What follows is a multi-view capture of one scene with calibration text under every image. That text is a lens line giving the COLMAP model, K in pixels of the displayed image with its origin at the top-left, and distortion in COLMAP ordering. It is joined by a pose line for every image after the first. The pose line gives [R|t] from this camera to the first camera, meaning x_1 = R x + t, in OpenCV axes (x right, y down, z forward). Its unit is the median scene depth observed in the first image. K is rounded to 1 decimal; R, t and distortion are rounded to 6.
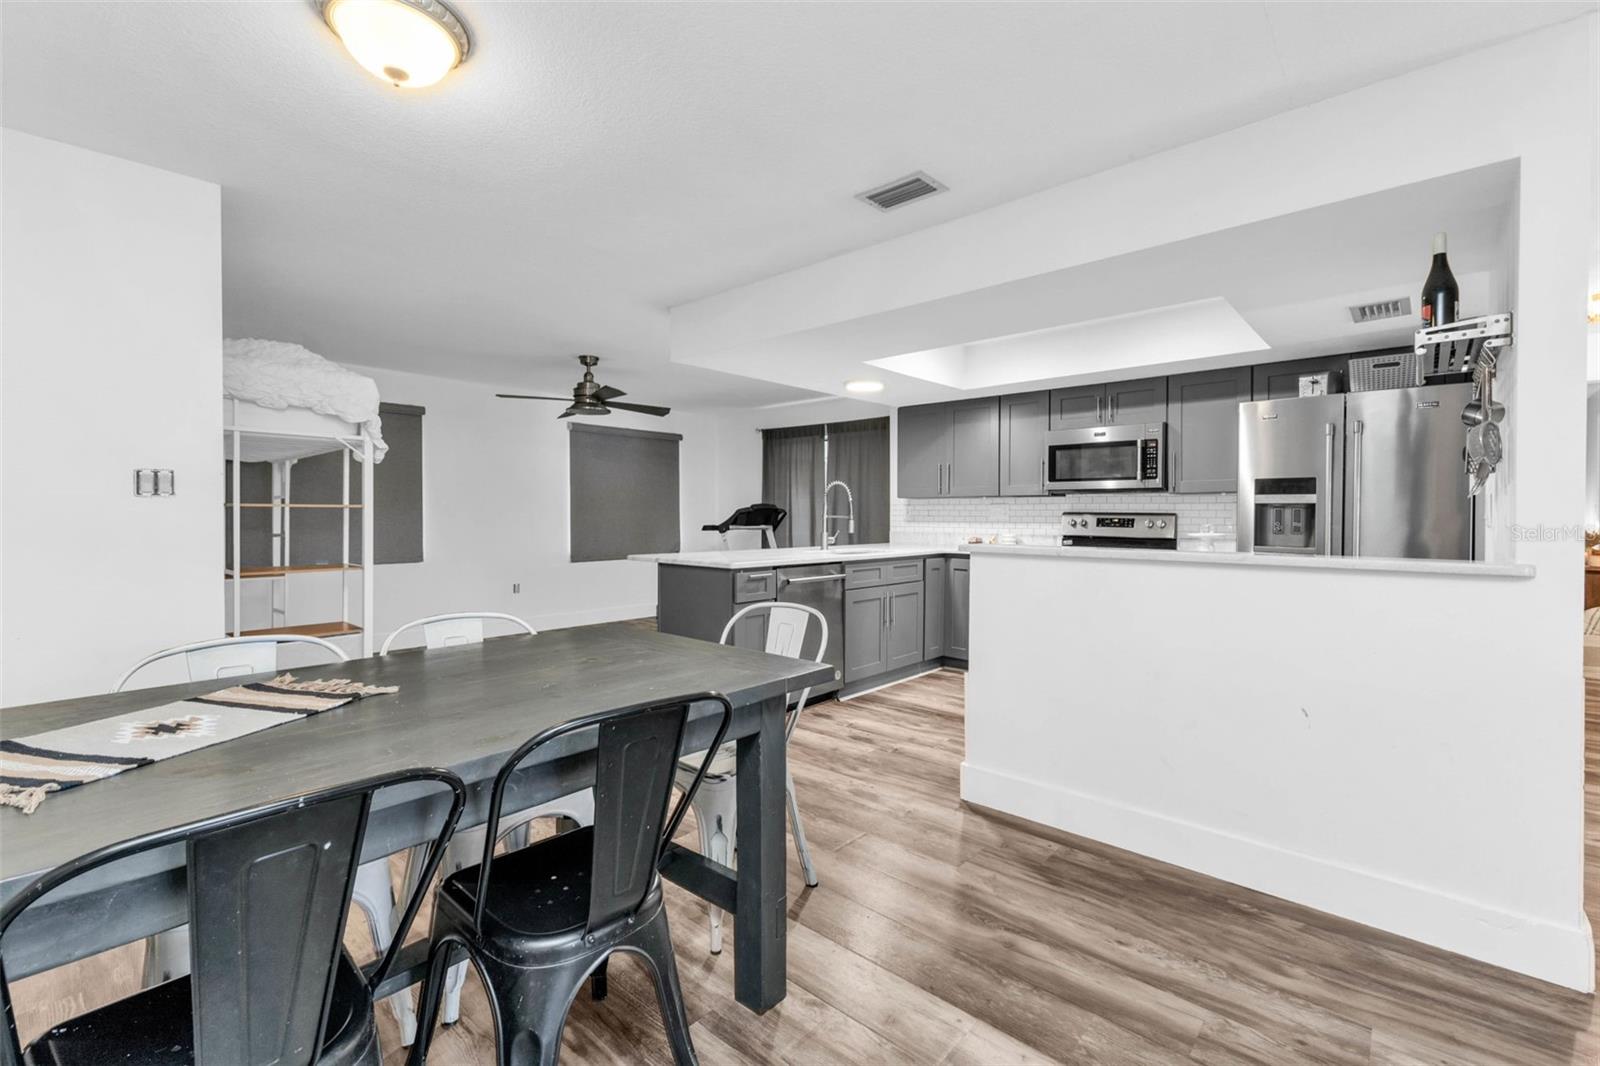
lens RADIAL K [[695.8, 0, 807.9], [0, 695.8, 521.3], [0, 0, 1]] dist [0.015073, -0.000486]
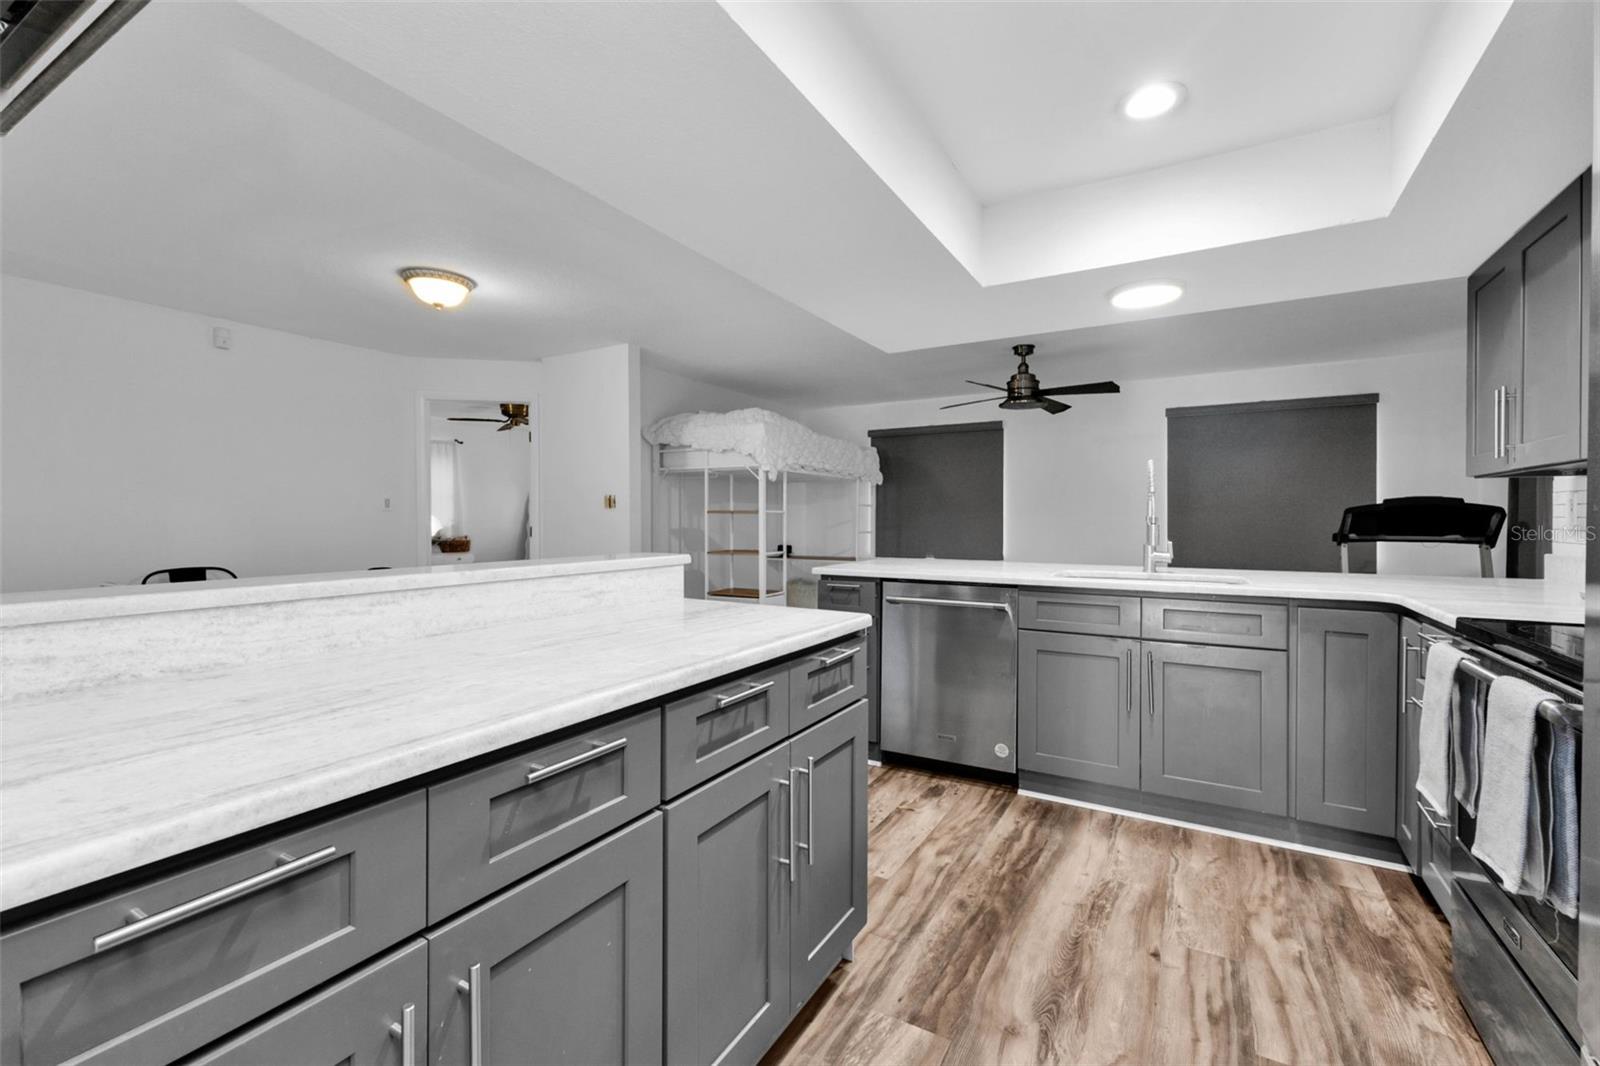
lens RADIAL K [[686.0, 0, 792.2], [0, 686.0, 533.1], [0, 0, 1]] dist [0.000364, -0.001183]
pose [[0.177420, 0.017818, -0.983974, 0.647229], [-0.009324, 0.999822, 0.016424, -0.001334], [0.984091, 0.006261, 0.177555, 0.672627]]
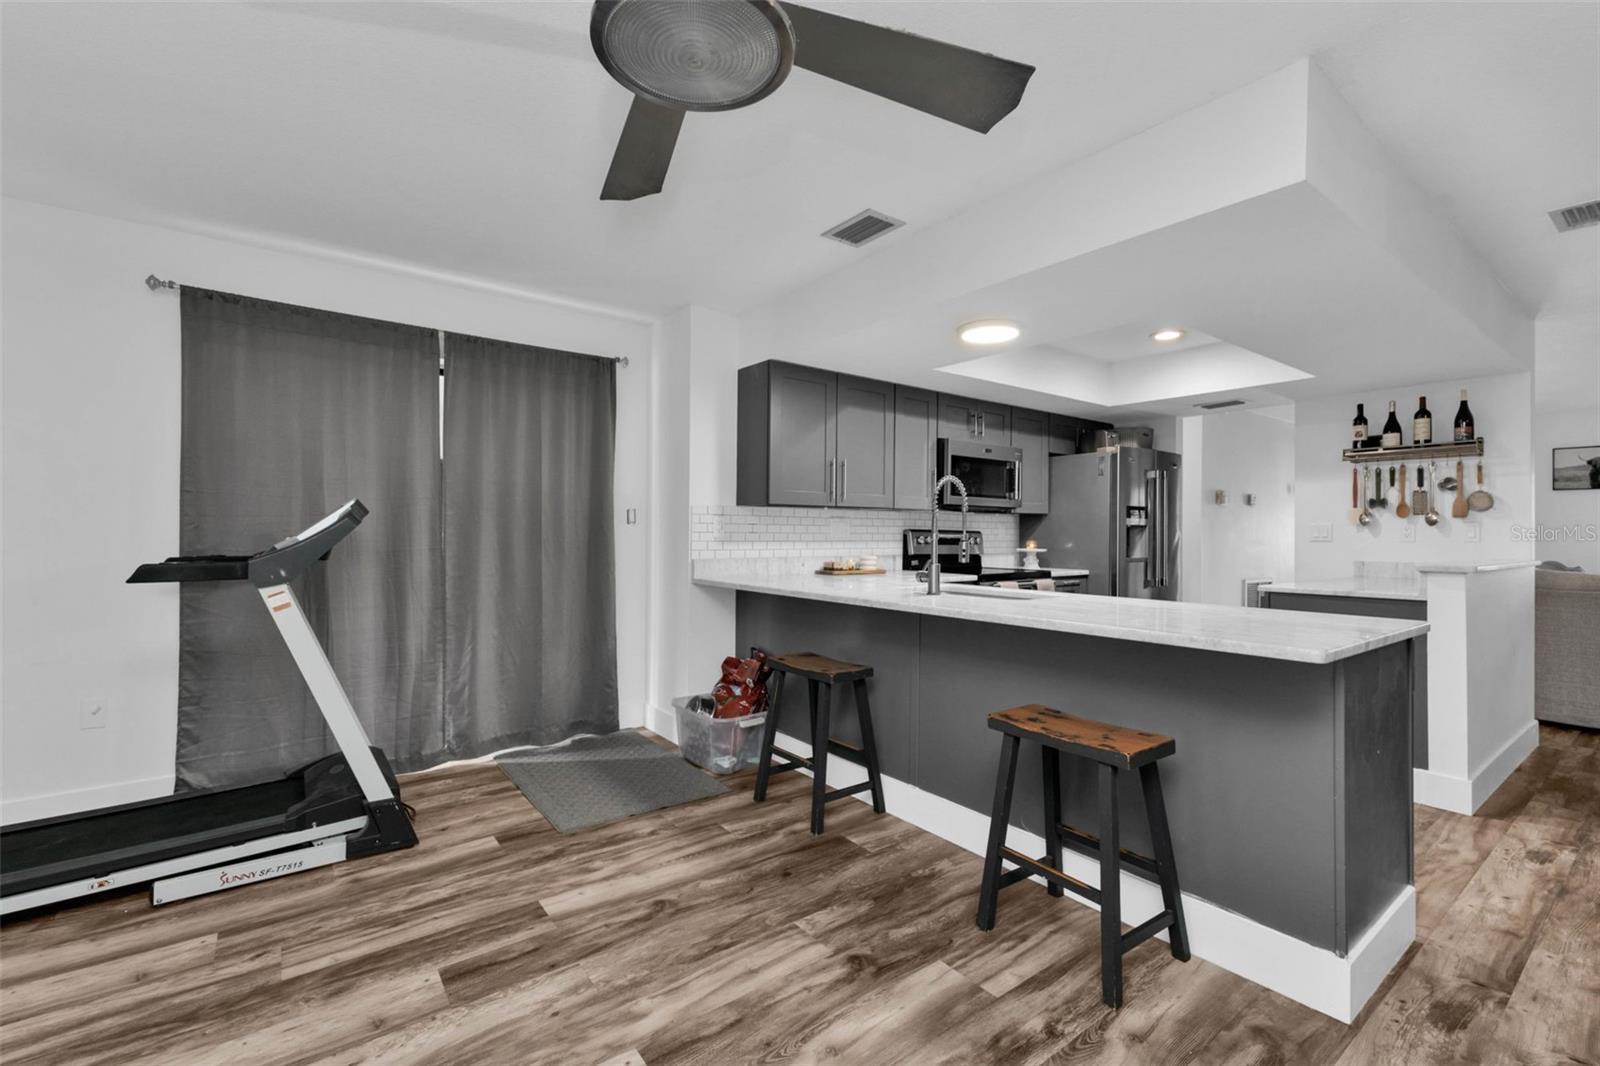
lens RADIAL K [[688.6, 0, 772.1], [0, 688.6, 543.2], [0, 0, 1]] dist [0.001570, -0.000162]
pose [[0.212993, -0.020231, 0.976844, -0.656393], [0.000888, 0.999789, 0.020513, -0.016050], [-0.977053, -0.003502, 0.212966, 1.195067]]
